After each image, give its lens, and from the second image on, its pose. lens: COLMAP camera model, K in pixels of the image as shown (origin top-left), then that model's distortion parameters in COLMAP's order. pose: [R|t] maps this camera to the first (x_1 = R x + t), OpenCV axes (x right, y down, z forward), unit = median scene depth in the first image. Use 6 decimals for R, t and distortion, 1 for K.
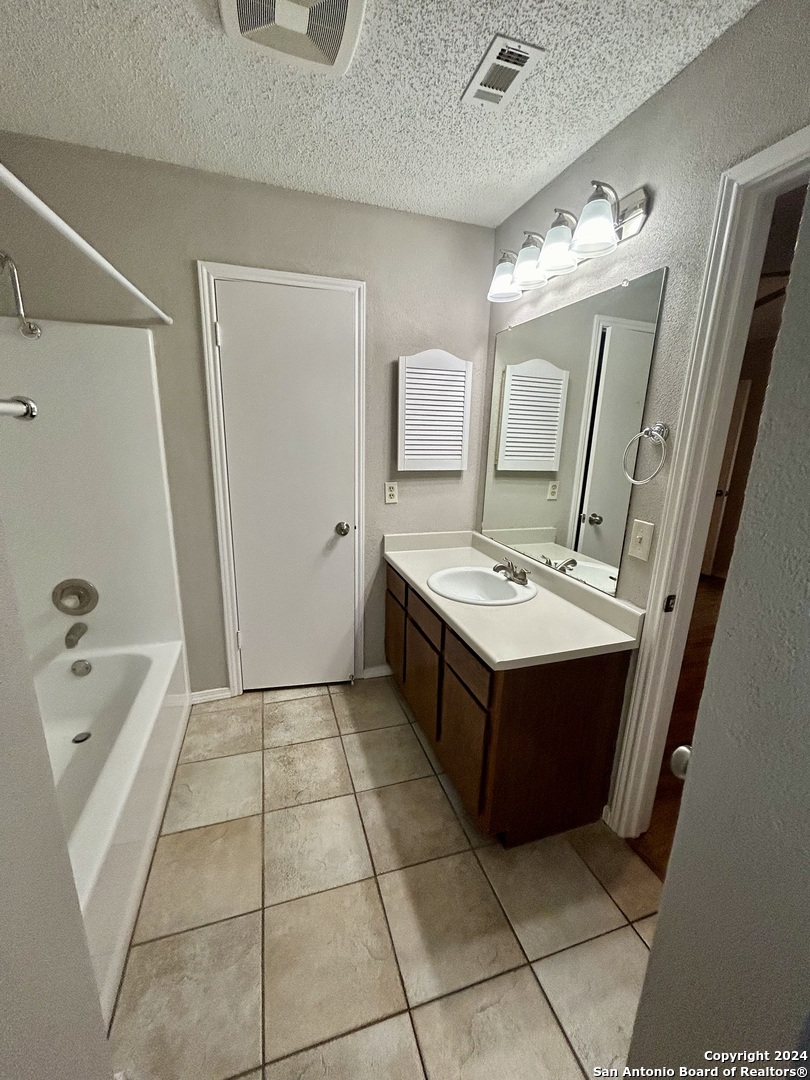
lens RADIAL K [[433.7, 0, 403.8], [0, 433.7, 542.1], [0, 0, 1]] dist [0.002258, 0.000242]
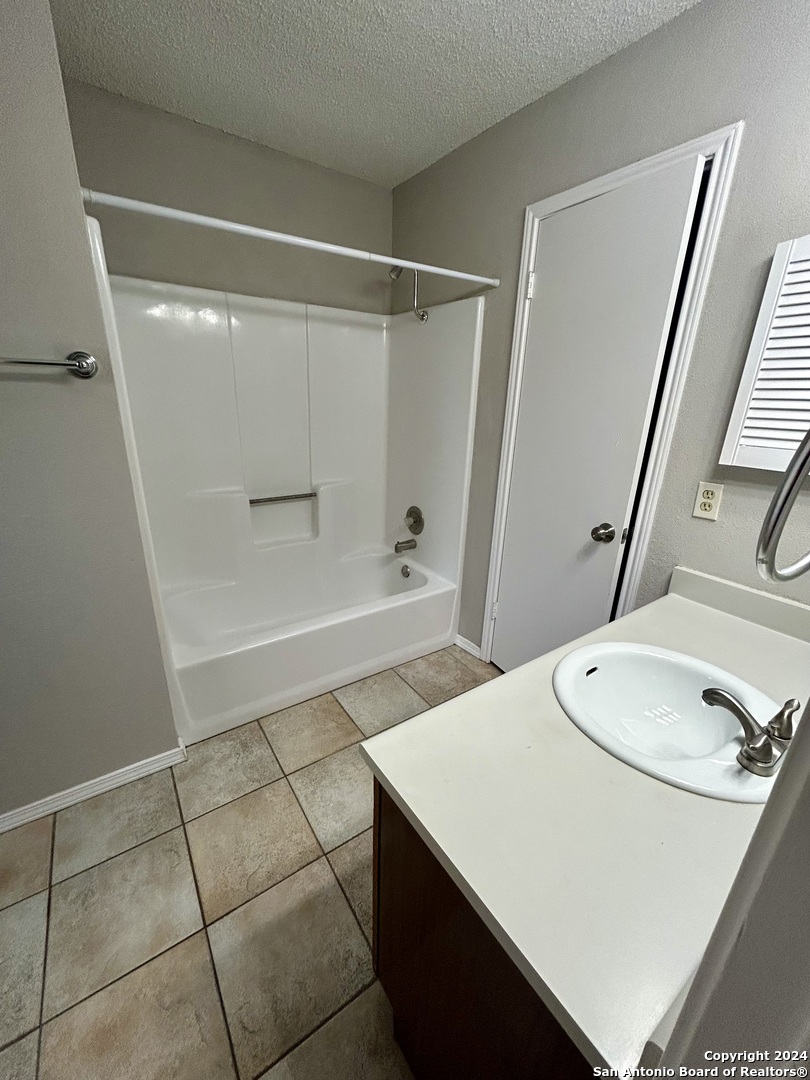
lens RADIAL K [[433.7, 0, 403.4], [0, 433.7, 540.1], [0, 0, 1]] dist [0.002258, 0.000242]
pose [[0.290261, 0.296213, -0.909948, 0.506018], [-0.253211, 0.940768, 0.225475, -0.117236], [0.922839, 0.164963, 0.348073, 0.545114]]
